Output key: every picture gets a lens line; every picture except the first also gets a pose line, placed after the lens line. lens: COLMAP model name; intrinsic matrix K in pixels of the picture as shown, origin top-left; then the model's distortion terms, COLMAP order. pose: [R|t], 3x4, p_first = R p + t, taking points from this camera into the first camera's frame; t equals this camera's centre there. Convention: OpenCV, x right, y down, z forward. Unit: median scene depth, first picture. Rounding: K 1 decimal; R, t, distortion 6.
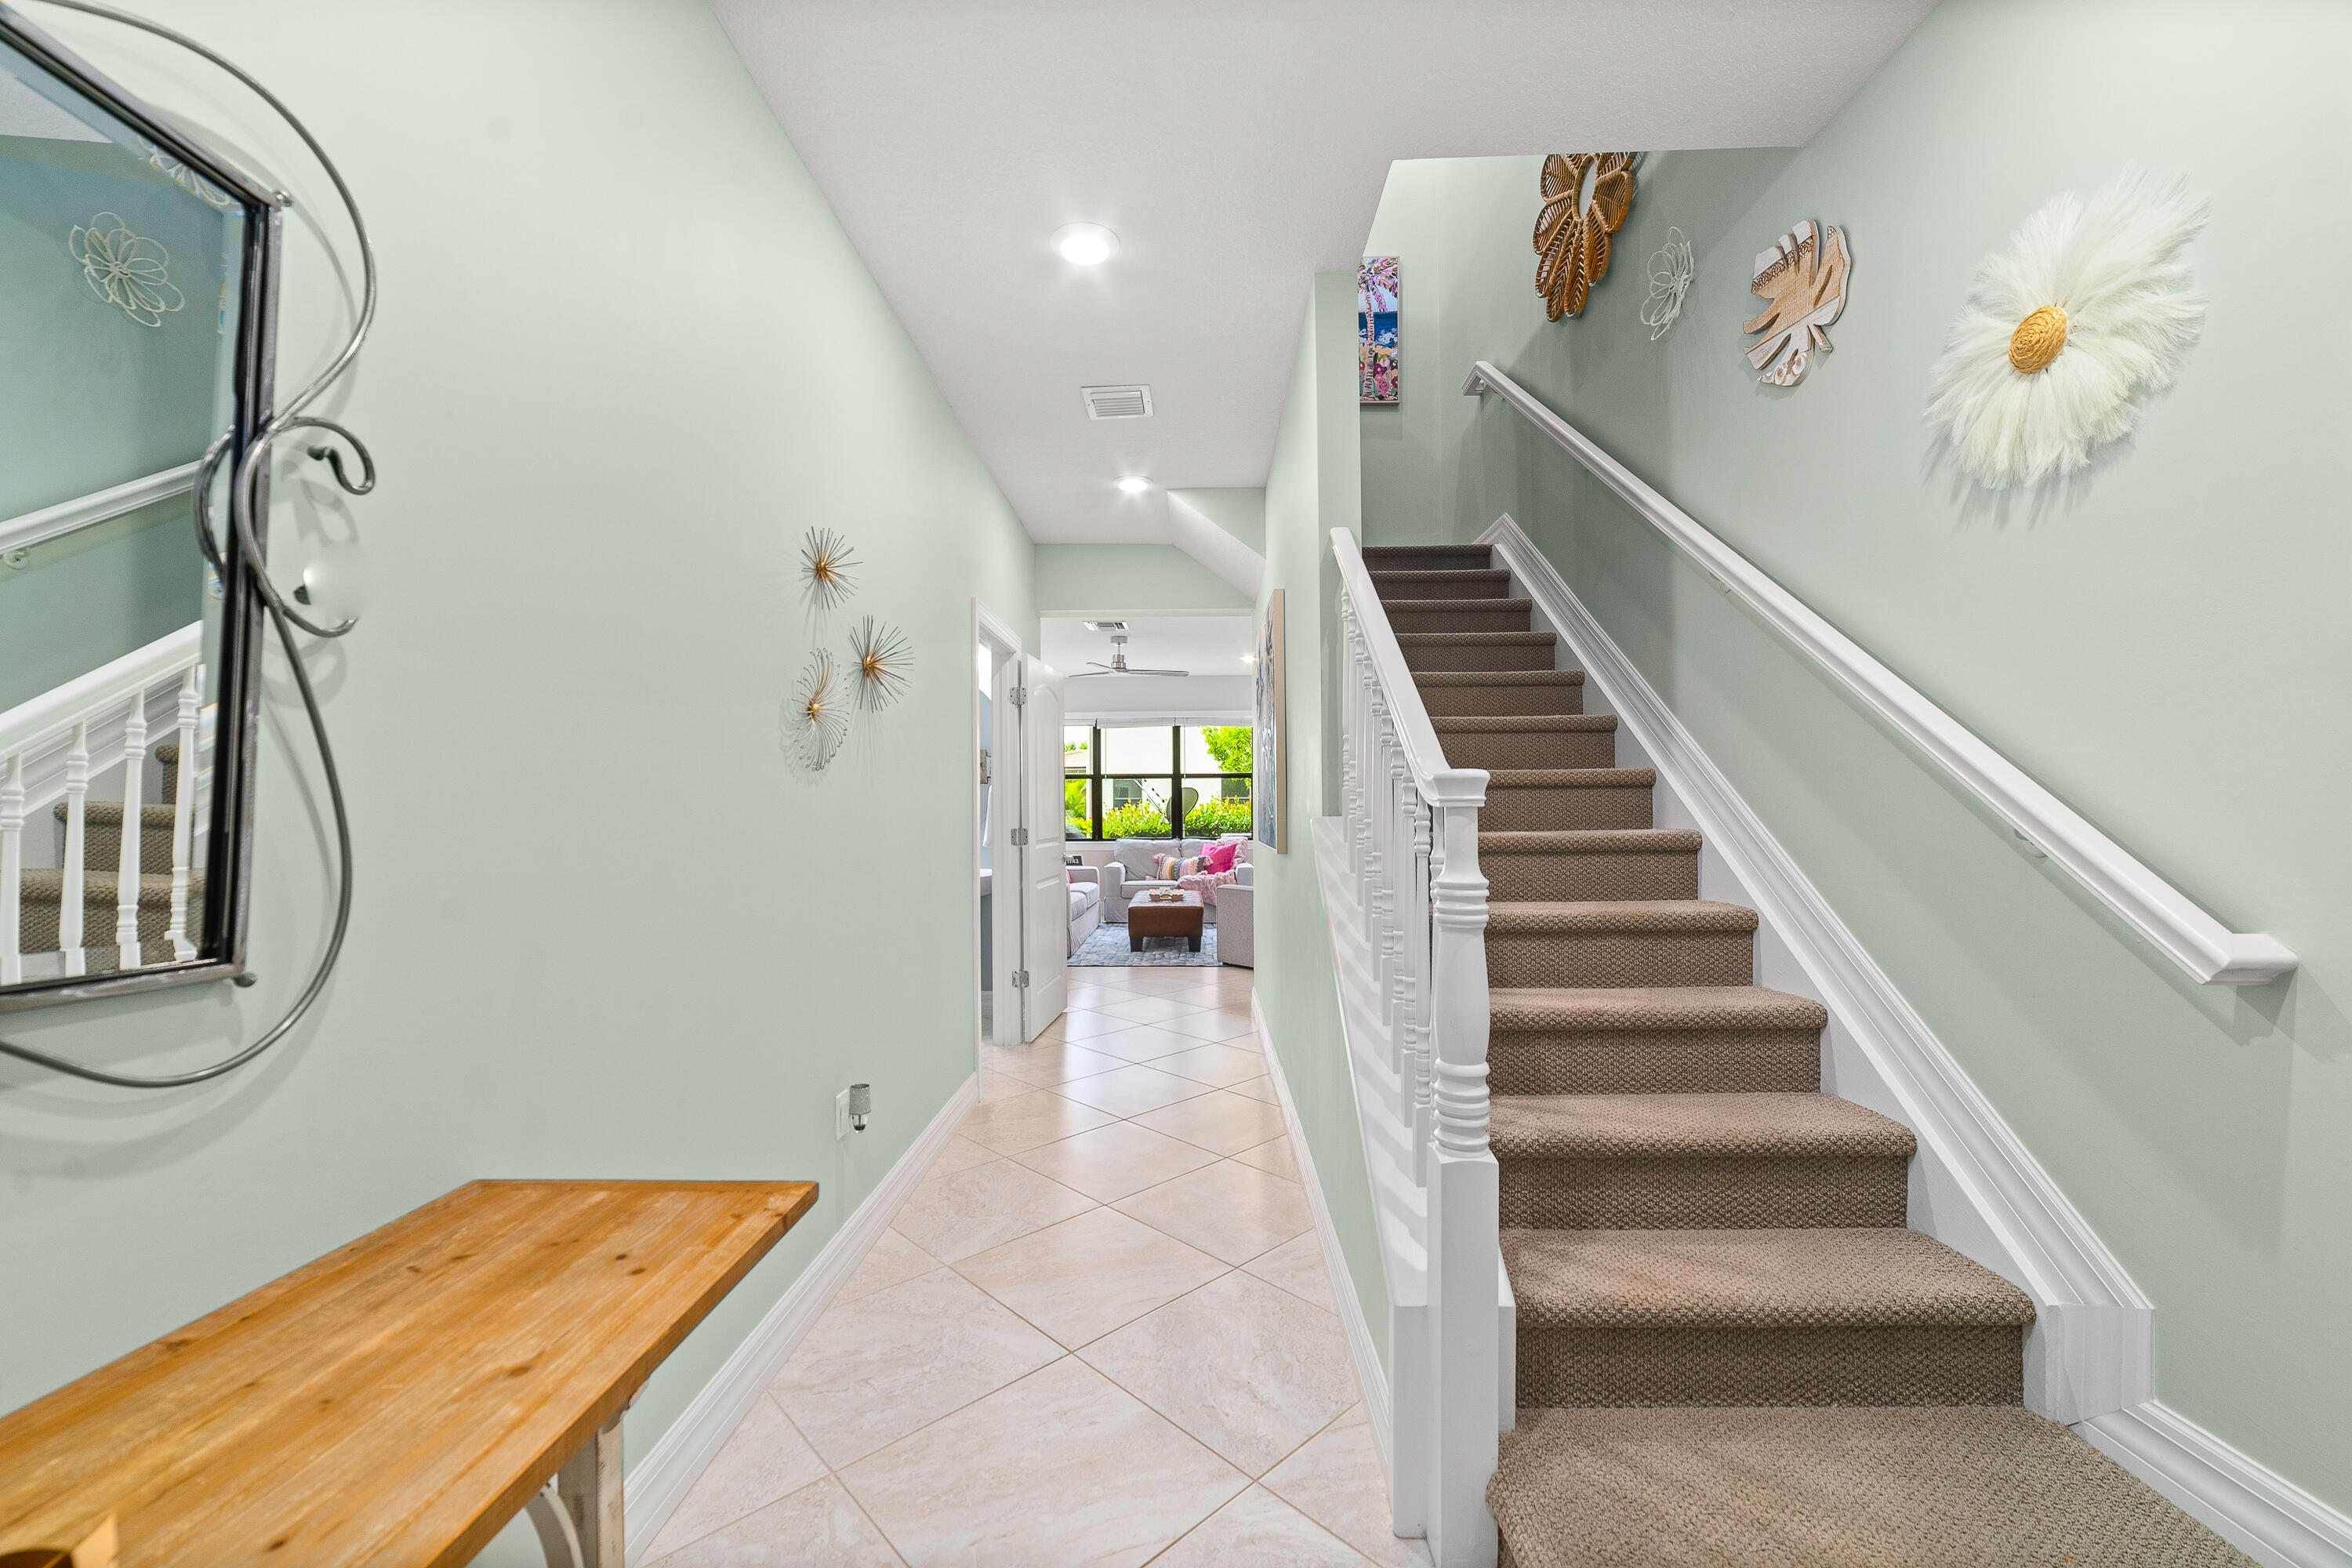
lens RADIAL K [[918.4, 0, 1176.0], [0, 918.4, 784.0], [0, 0, 1]] dist [-0.001312, 0.000134]
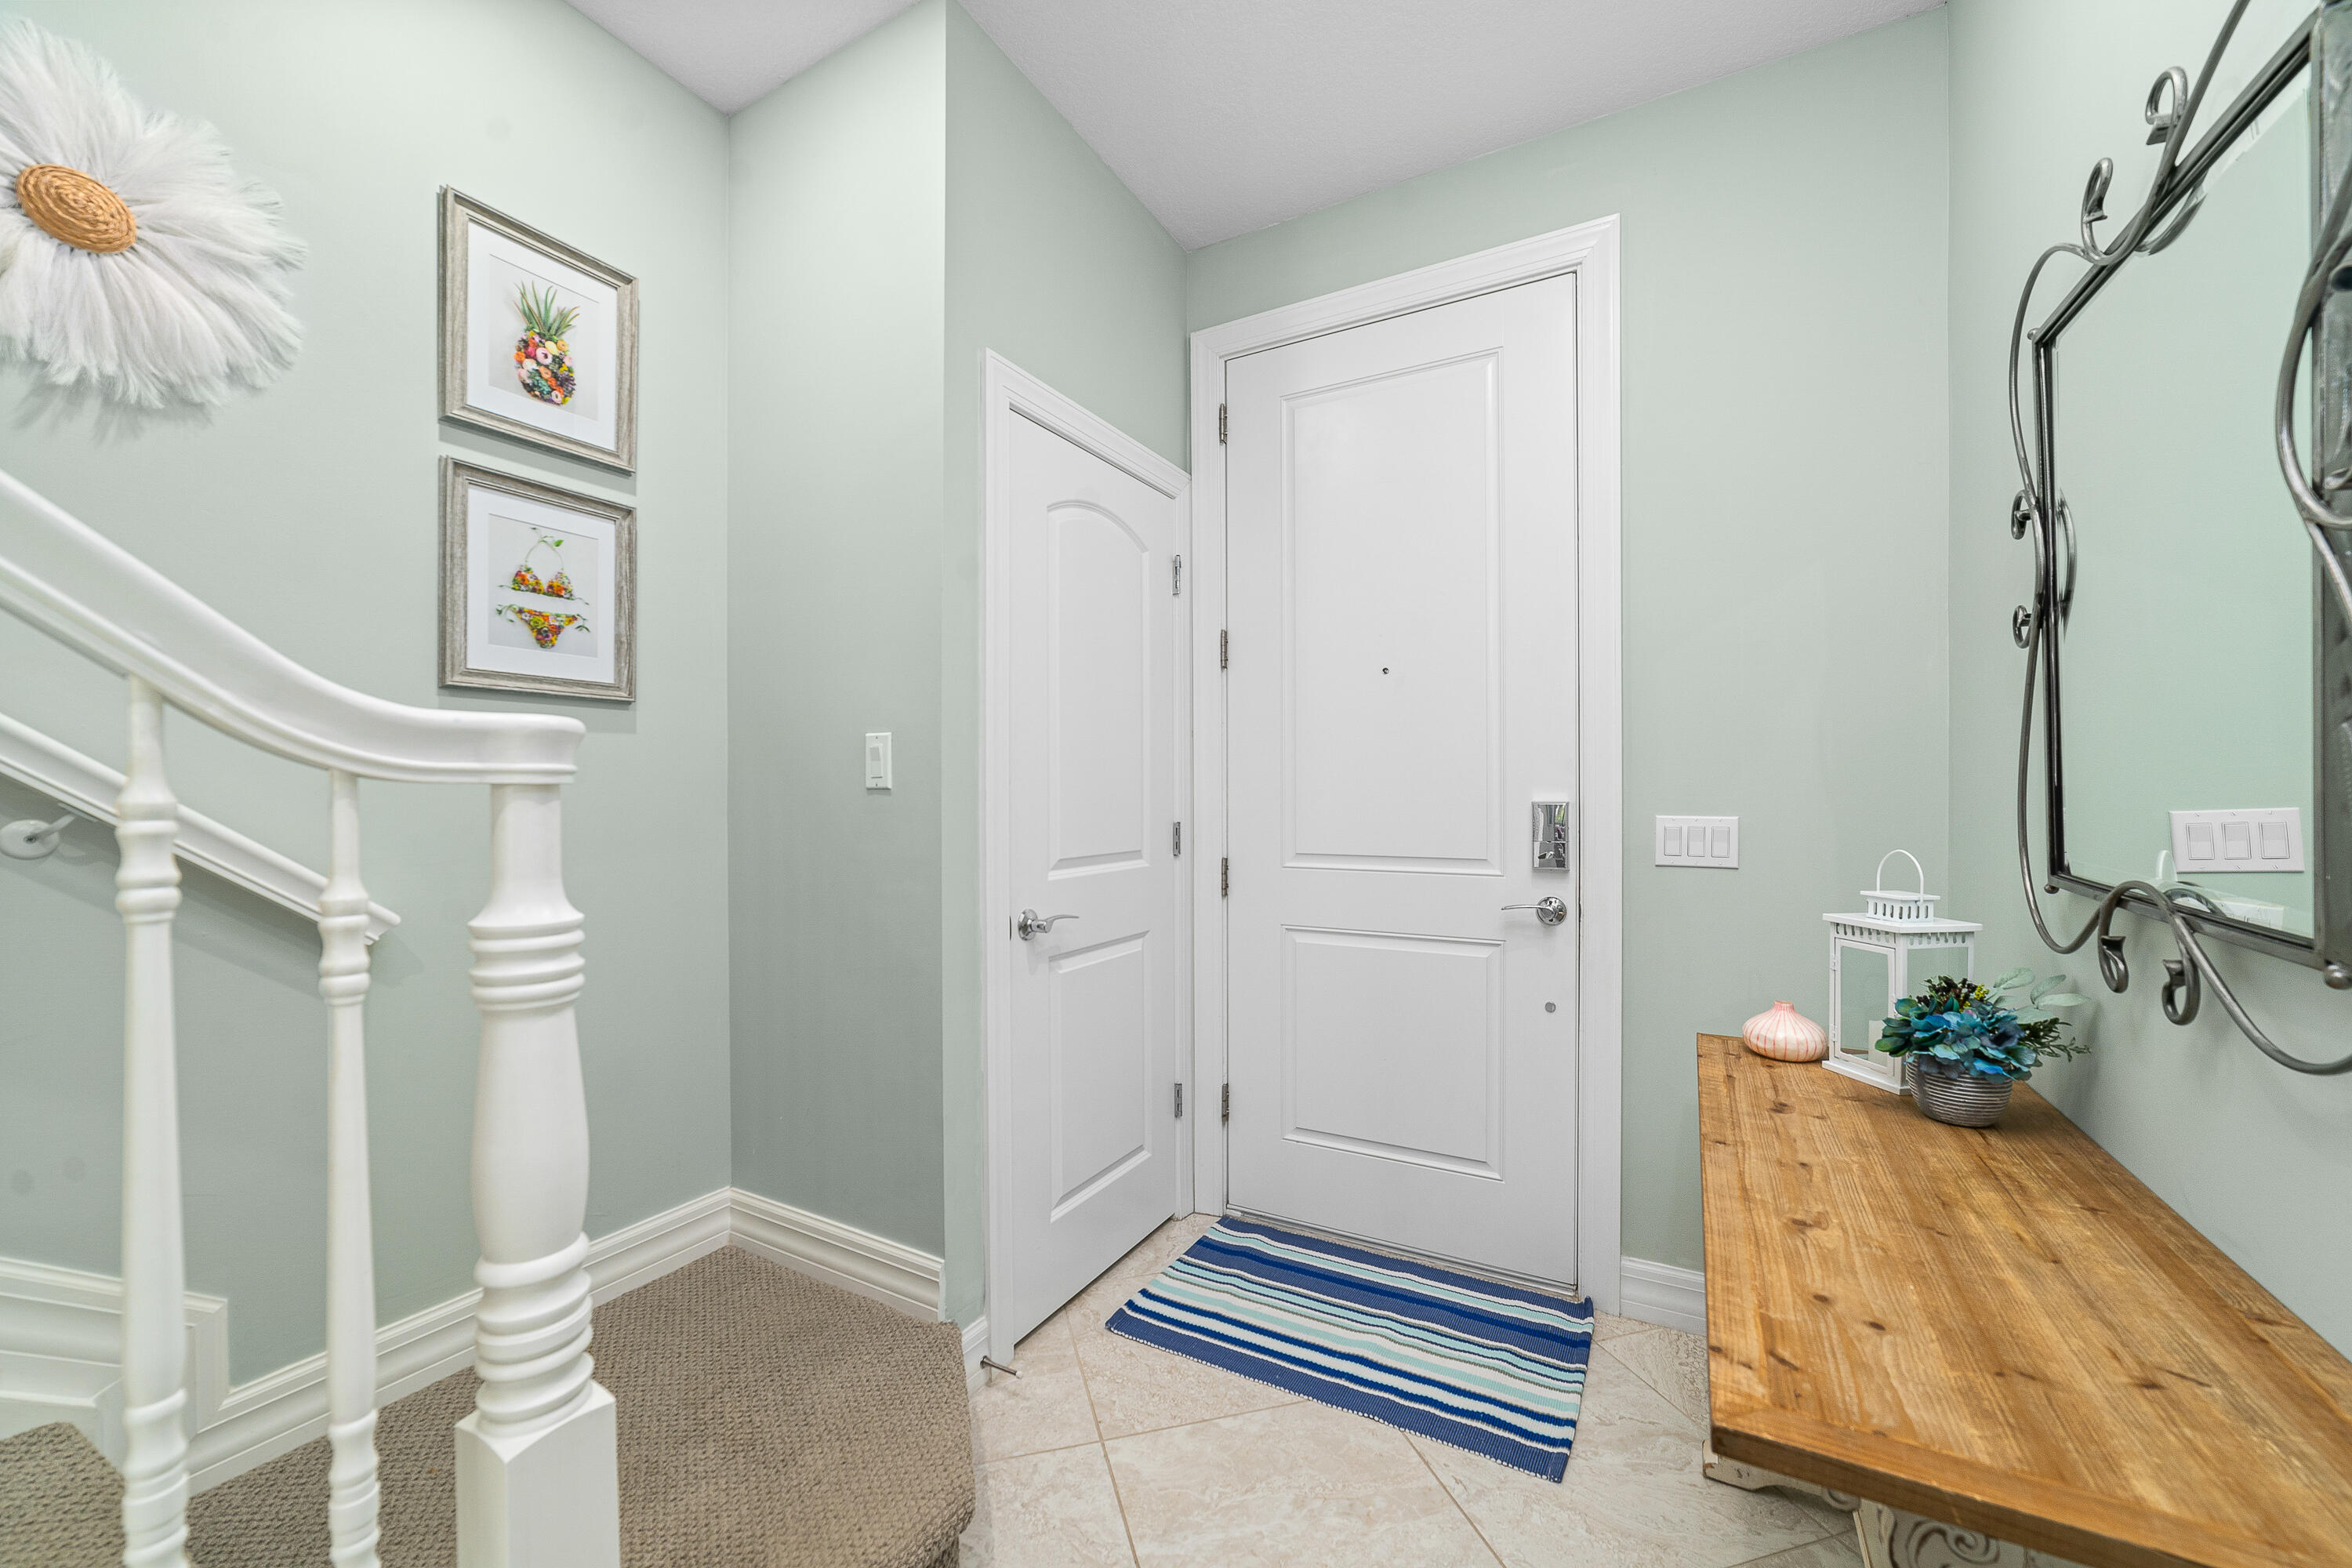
lens RADIAL K [[918.4, 0, 1176.0], [0, 918.4, 784.0], [0, 0, 1]] dist [-0.001312, 0.000134]
pose [[-0.888307, 0.011298, 0.459112, -0.427288], [-0.001101, 0.999642, -0.026731, 0.056820], [-0.459249, -0.024251, -0.887976, 2.000341]]
